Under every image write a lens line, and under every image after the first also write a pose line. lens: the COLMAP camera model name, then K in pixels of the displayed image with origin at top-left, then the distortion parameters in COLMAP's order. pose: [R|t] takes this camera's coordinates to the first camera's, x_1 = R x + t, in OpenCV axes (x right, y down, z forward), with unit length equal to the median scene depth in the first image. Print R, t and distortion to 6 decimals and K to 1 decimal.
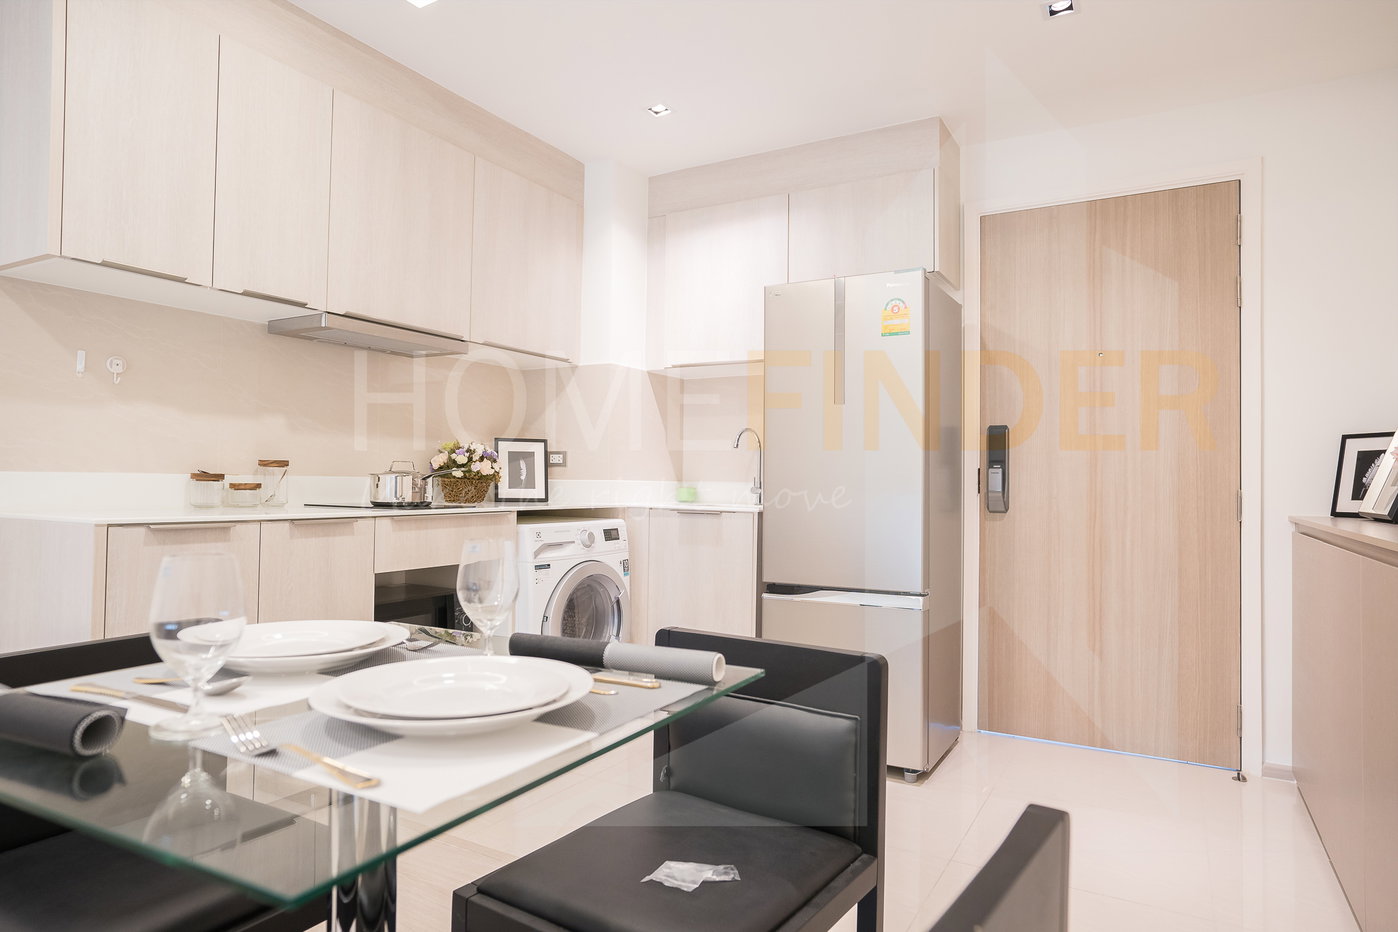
lens RADIAL K [[828.8, 0, 699.0], [0, 828.8, 466.0], [0, 0, 1]] dist [0.001964, 0.000560]
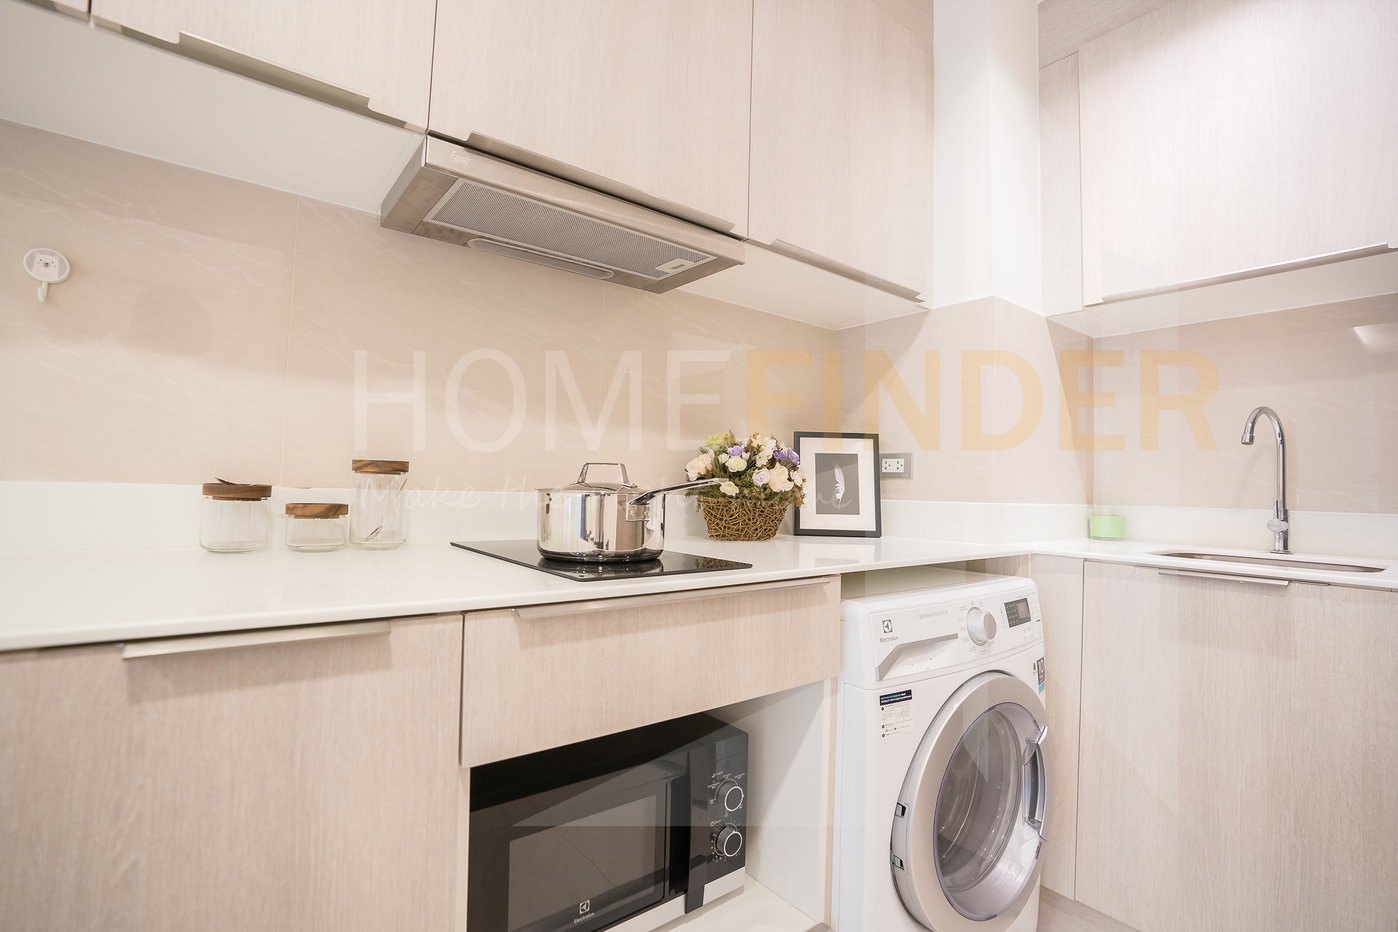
lens RADIAL K [[637.2, 0, 699.0], [0, 637.2, 466.0], [0, 0, 1]] dist [-0.062052, 0.000060]
pose [[0.925115, -0.002533, -0.379678, -0.143273], [-0.006397, 0.999732, -0.022258, 0.003144], [0.379632, 0.023020, 0.924851, 0.580052]]
